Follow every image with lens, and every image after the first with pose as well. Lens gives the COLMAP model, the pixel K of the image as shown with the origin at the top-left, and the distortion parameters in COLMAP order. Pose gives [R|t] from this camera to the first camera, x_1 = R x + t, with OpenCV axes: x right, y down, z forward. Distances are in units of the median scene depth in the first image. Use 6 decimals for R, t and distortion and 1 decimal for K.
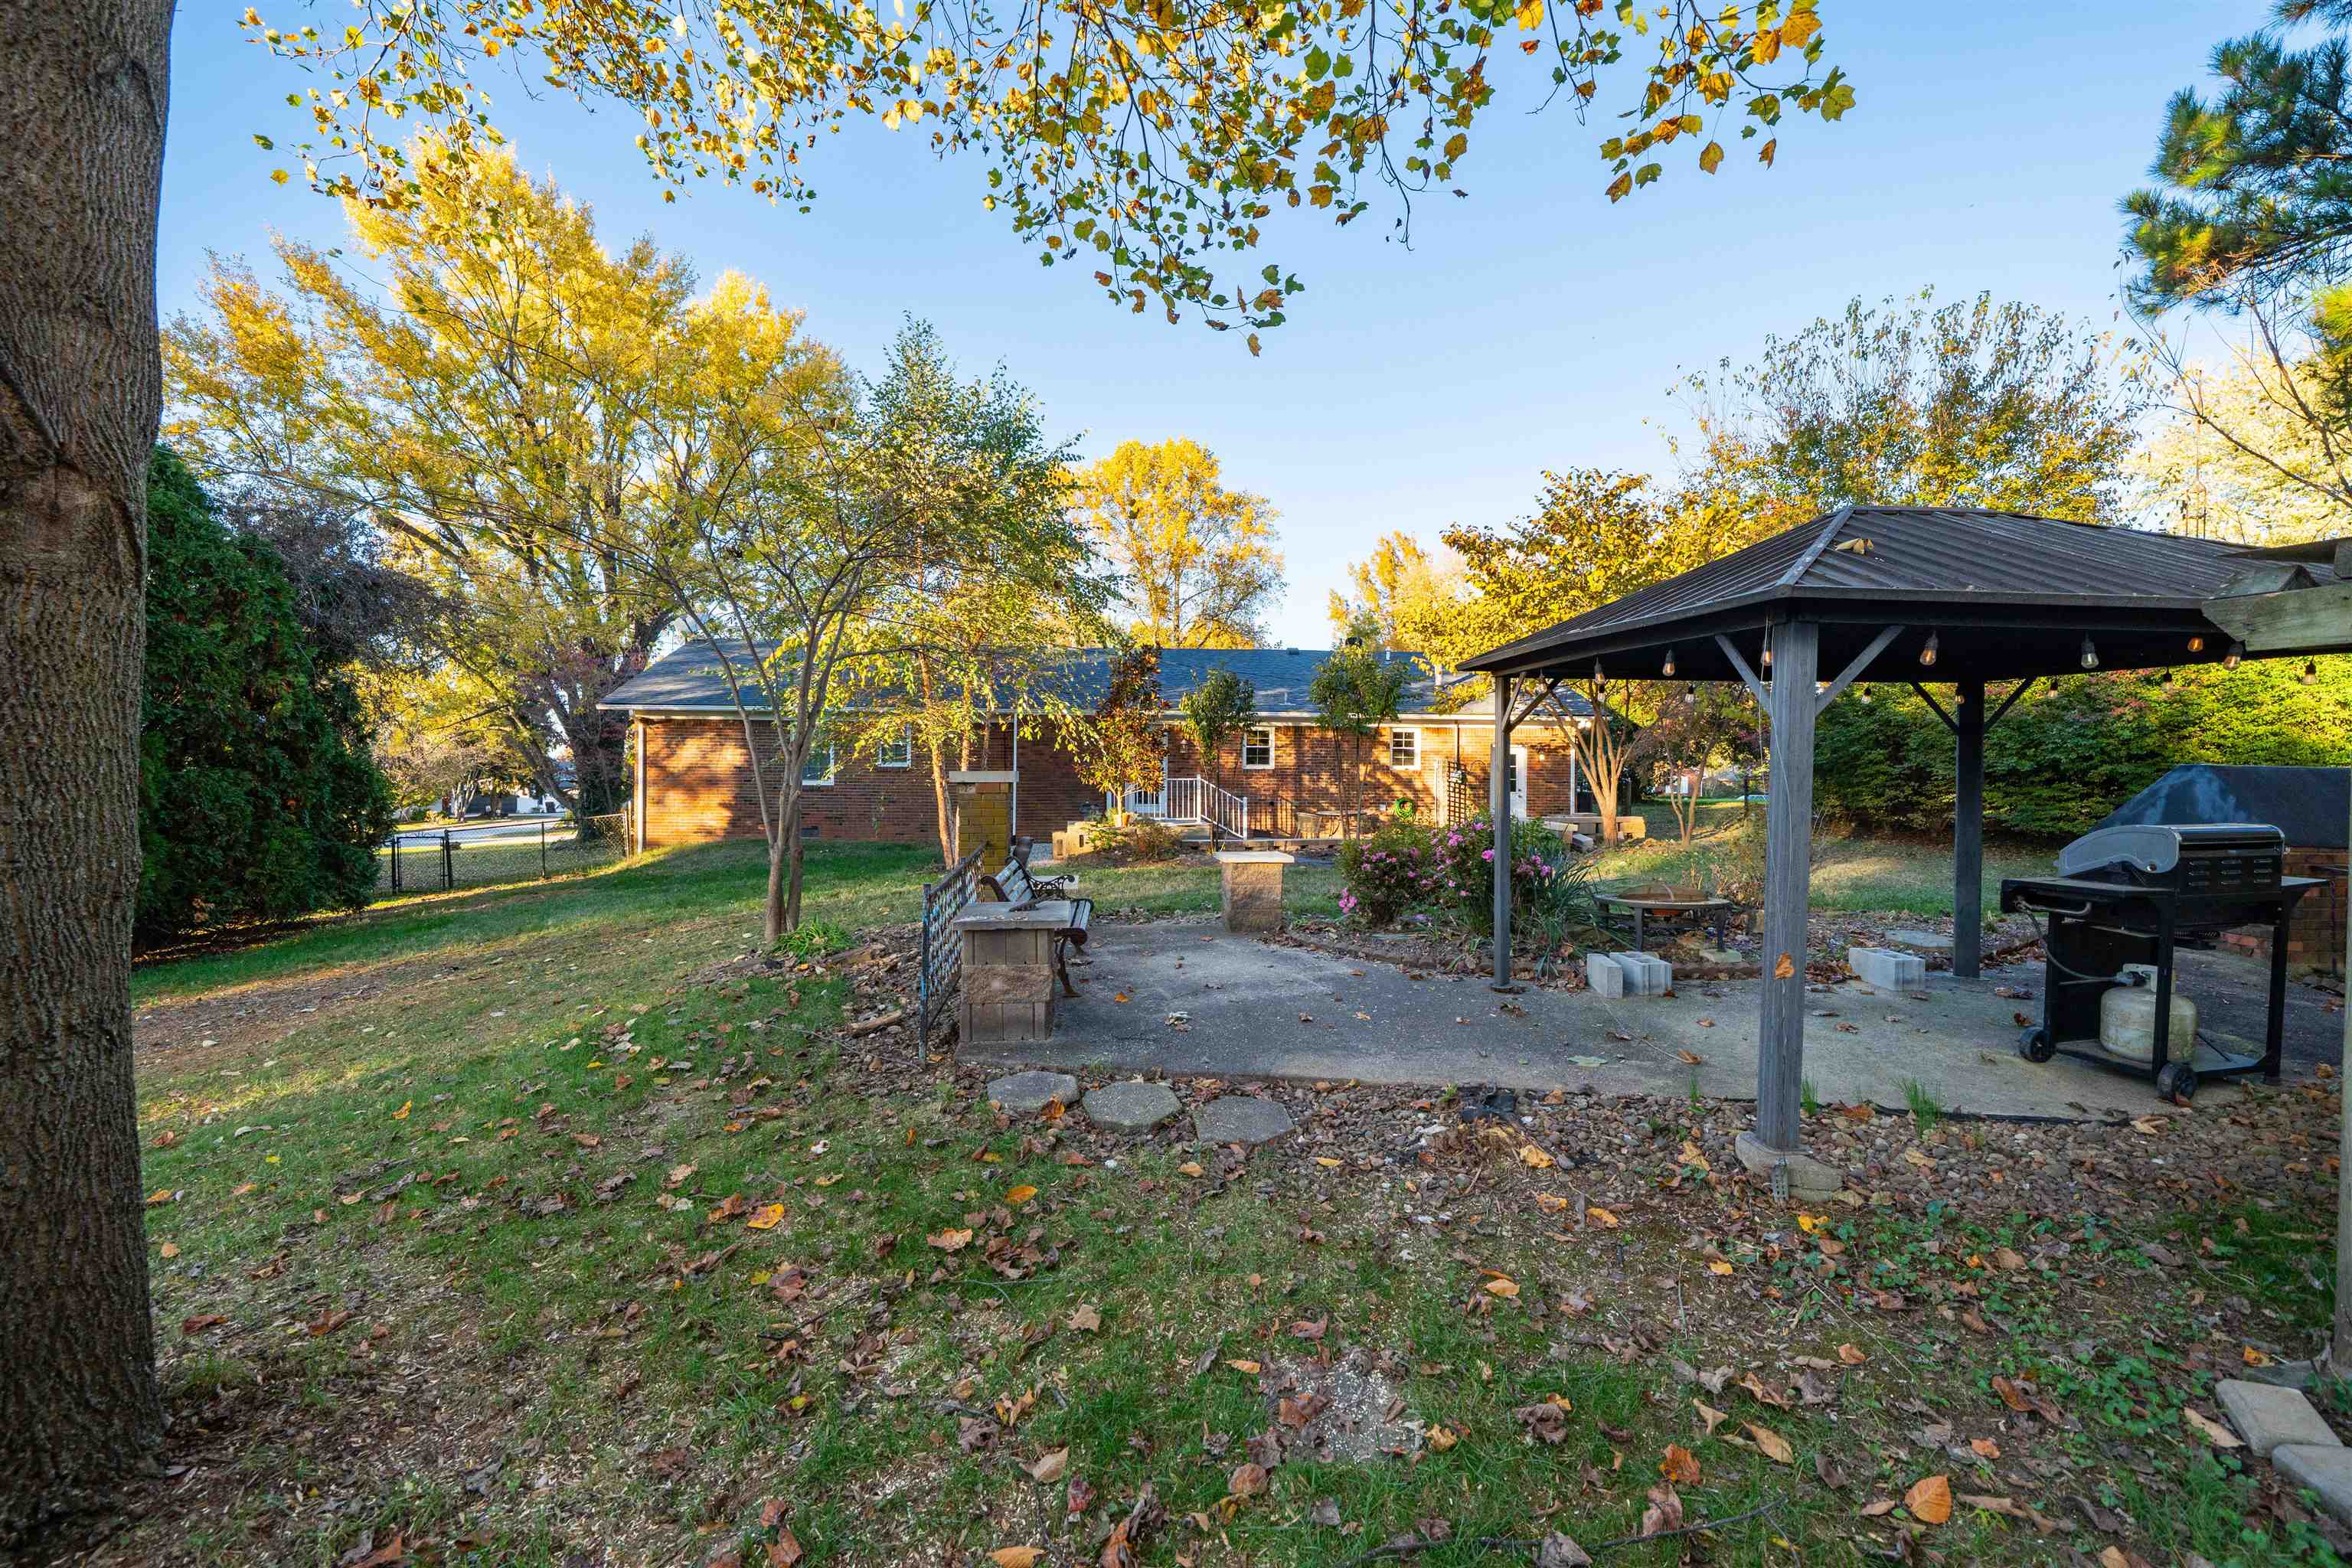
lens RADIAL K [[943.8, 0, 1167.6], [0, 943.8, 795.1], [0, 0, 1]] dist [-0.000321, -0.000189]
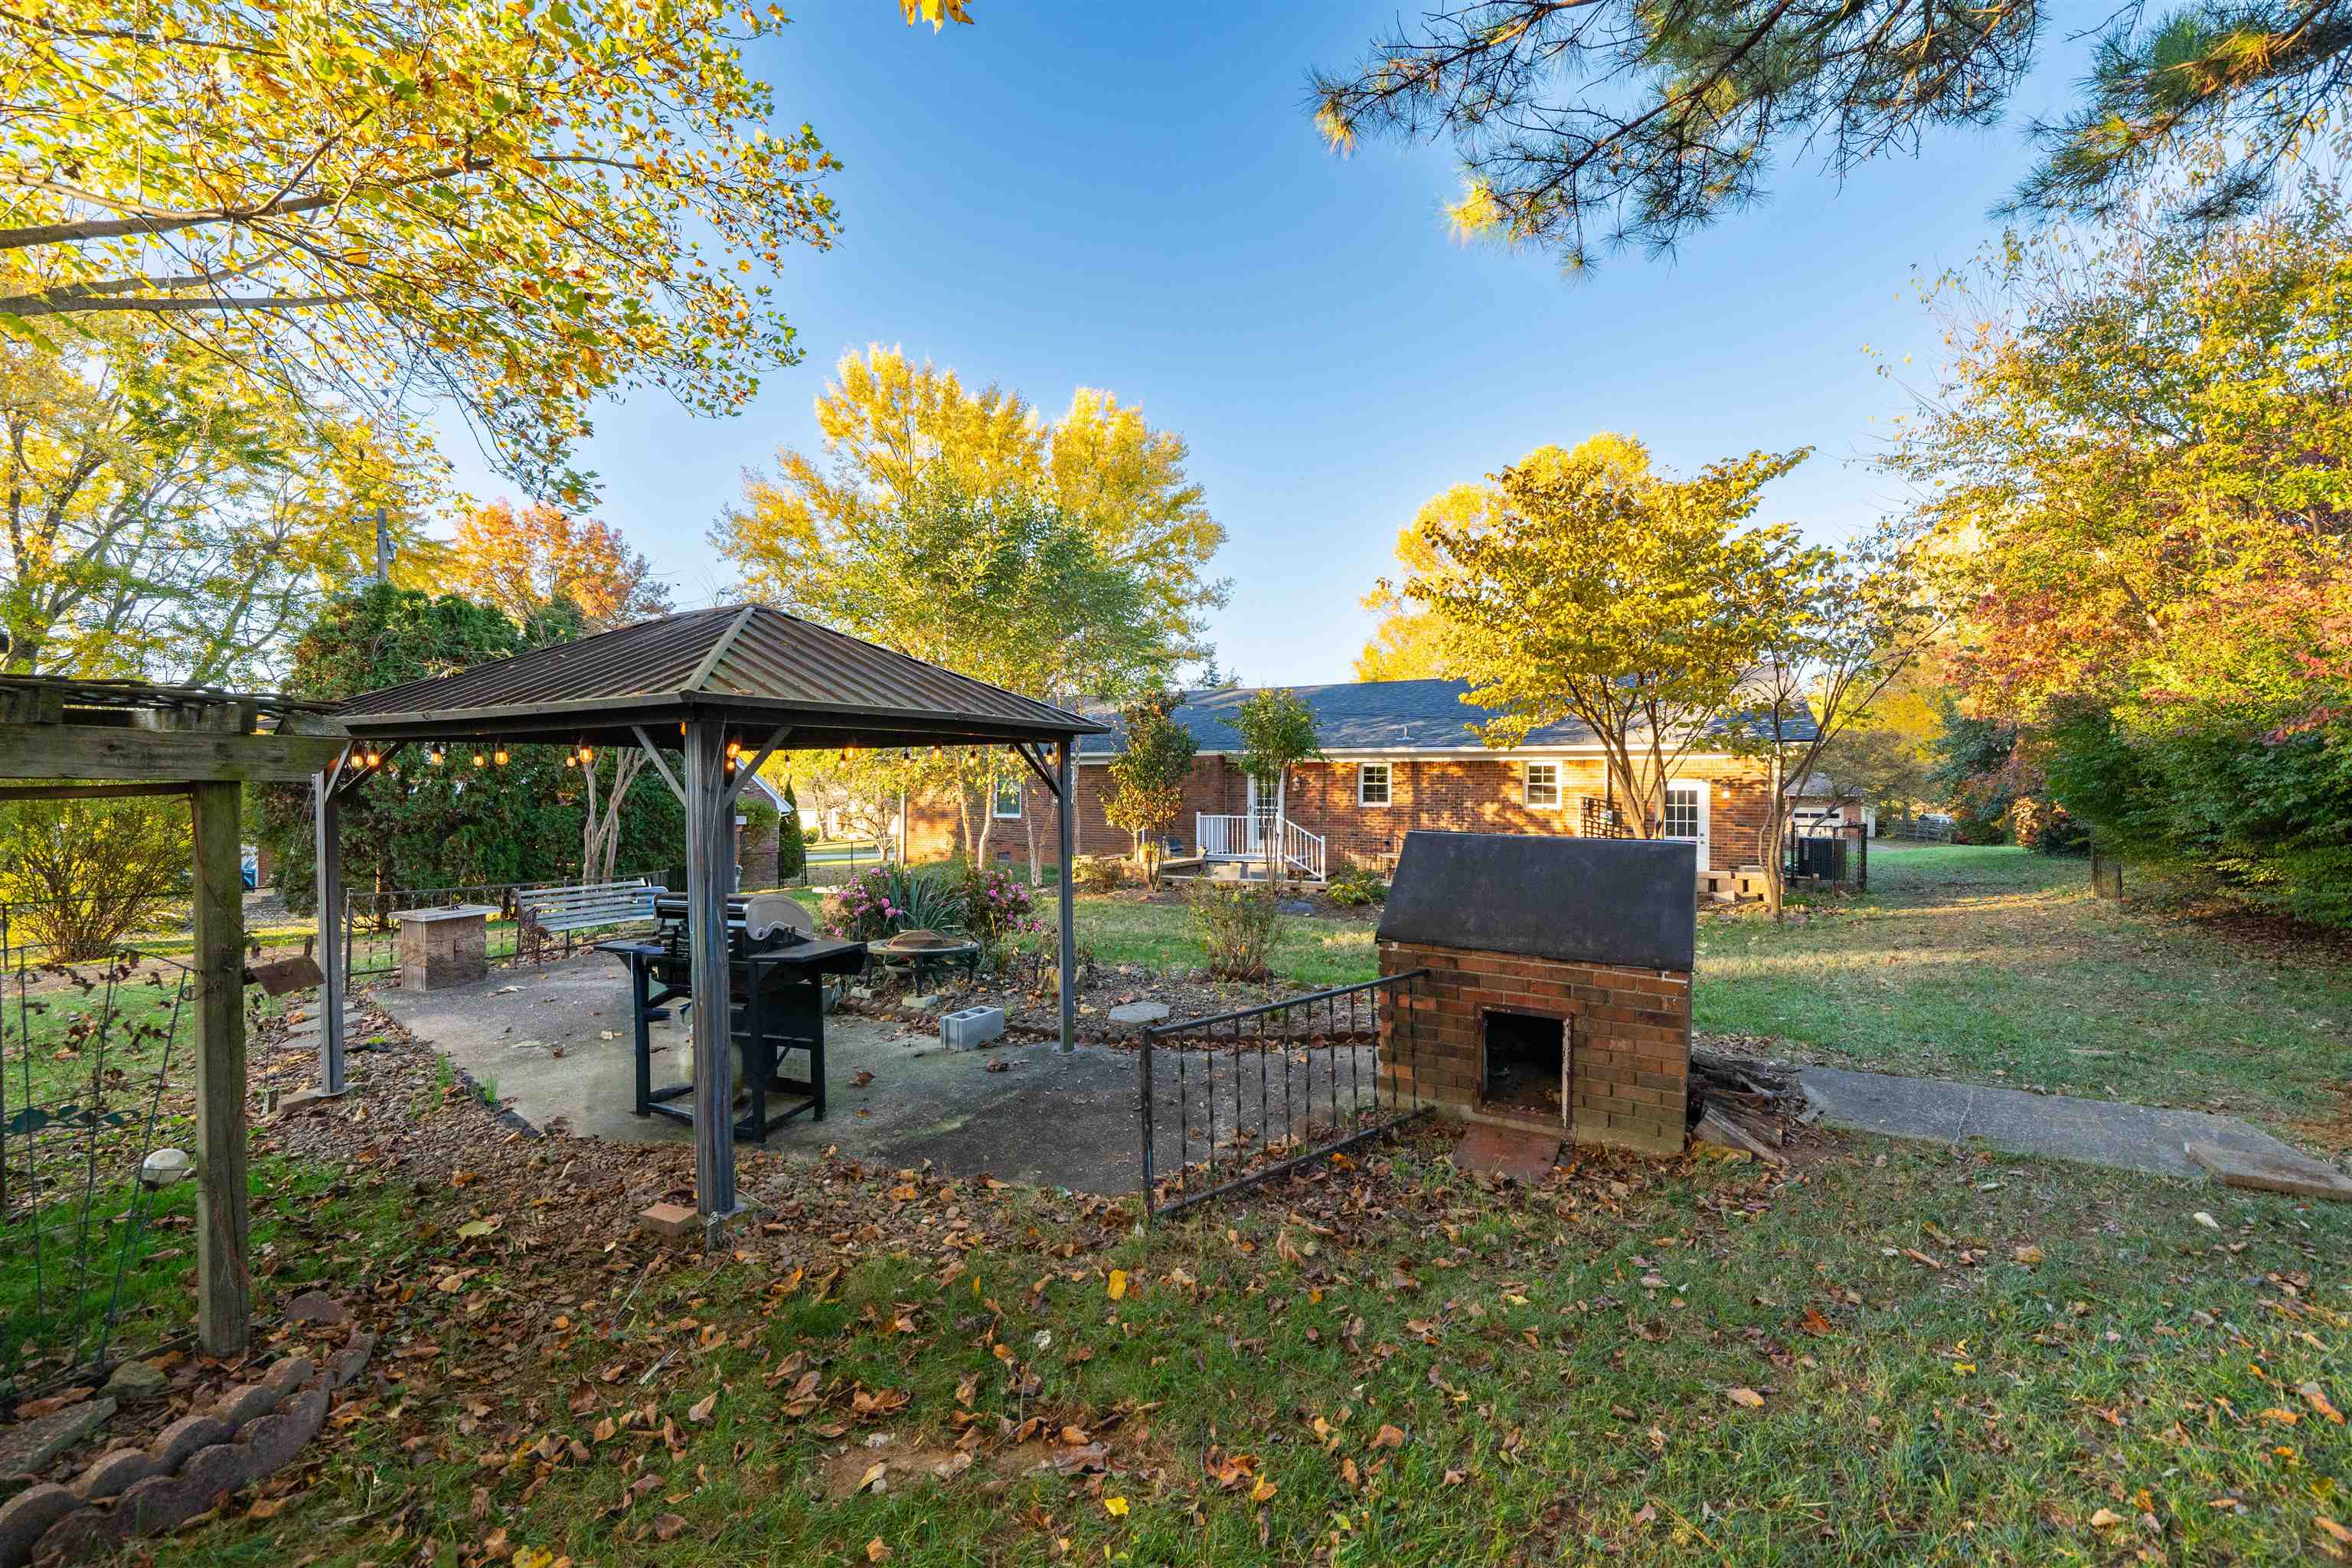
lens RADIAL K [[943.8, 0, 1167.6], [0, 943.8, 795.1], [0, 0, 1]] dist [-0.000321, -0.000189]
pose [[0.848109, 0.000374, -0.529822, 0.424991], [-0.016248, 0.999548, -0.025303, -0.011942], [0.529572, 0.030068, 0.847732, 0.072849]]
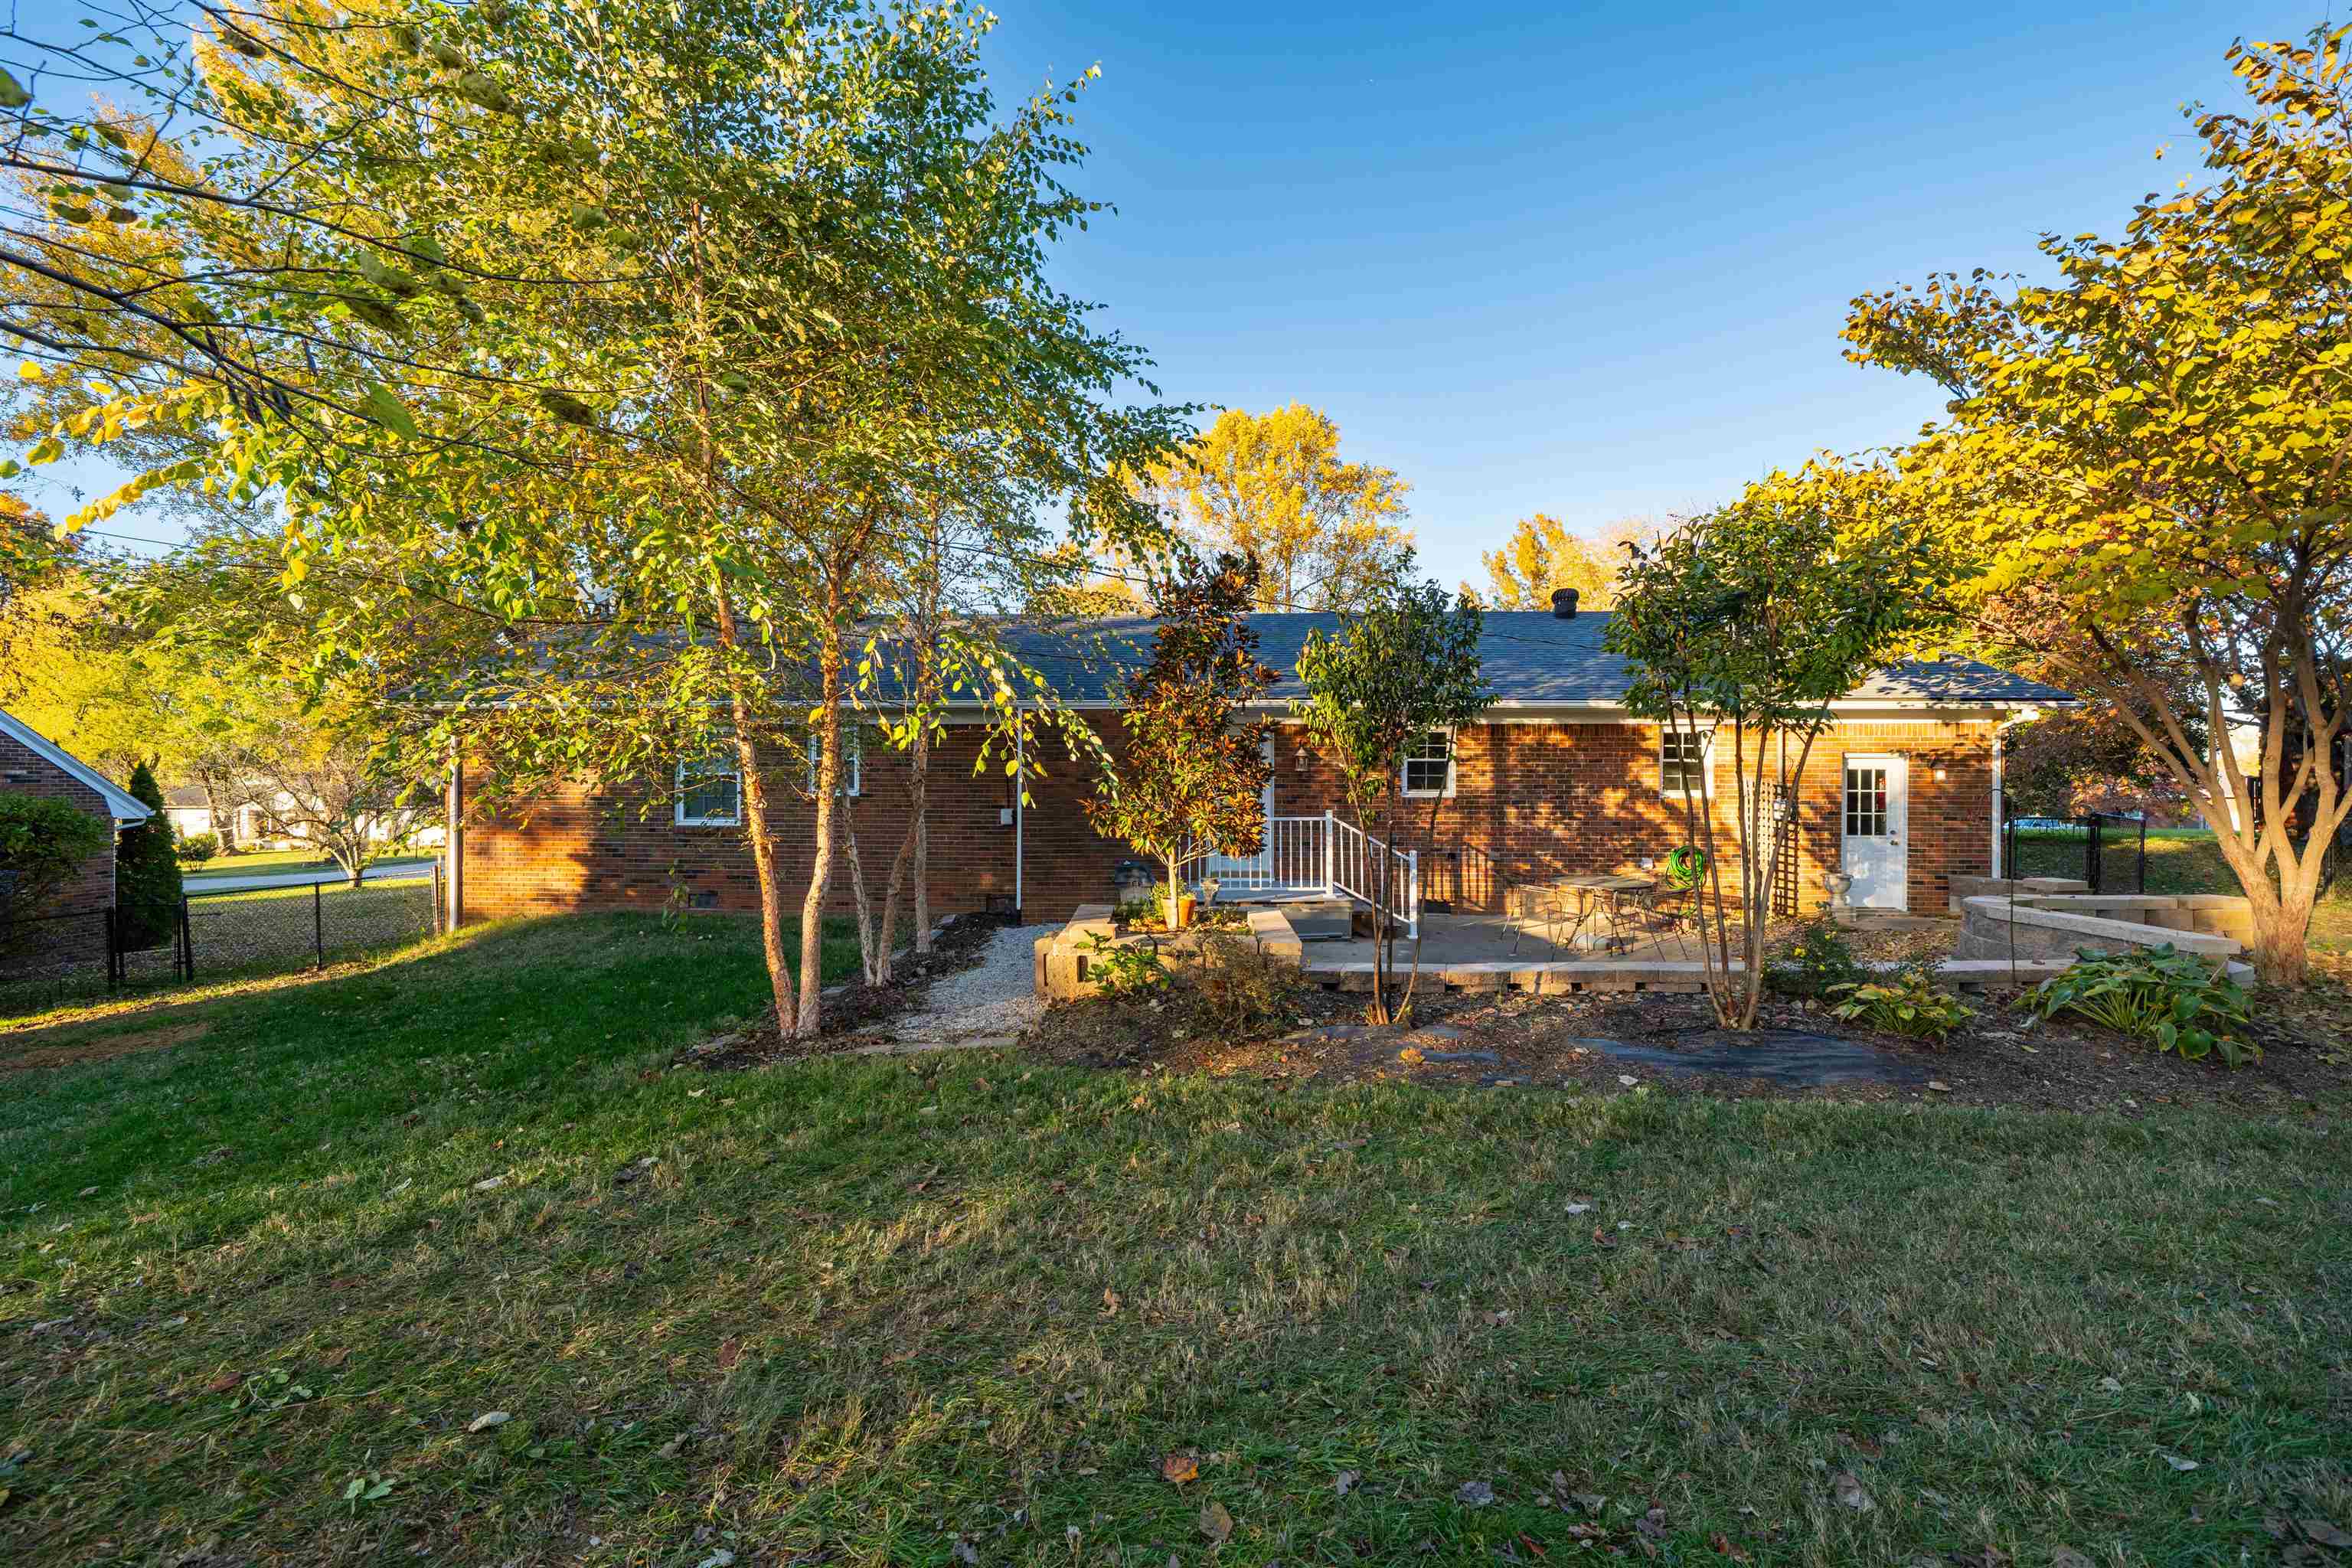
lens RADIAL K [[943.8, 0, 1167.6], [0, 943.8, 795.1], [0, 0, 1]] dist [-0.000321, -0.000189]
pose [[0.992998, -0.002573, -0.118103, 0.003220], [0.001080, 0.999919, -0.012701, -0.021509], [0.118126, 0.012485, 0.992920, 0.389630]]
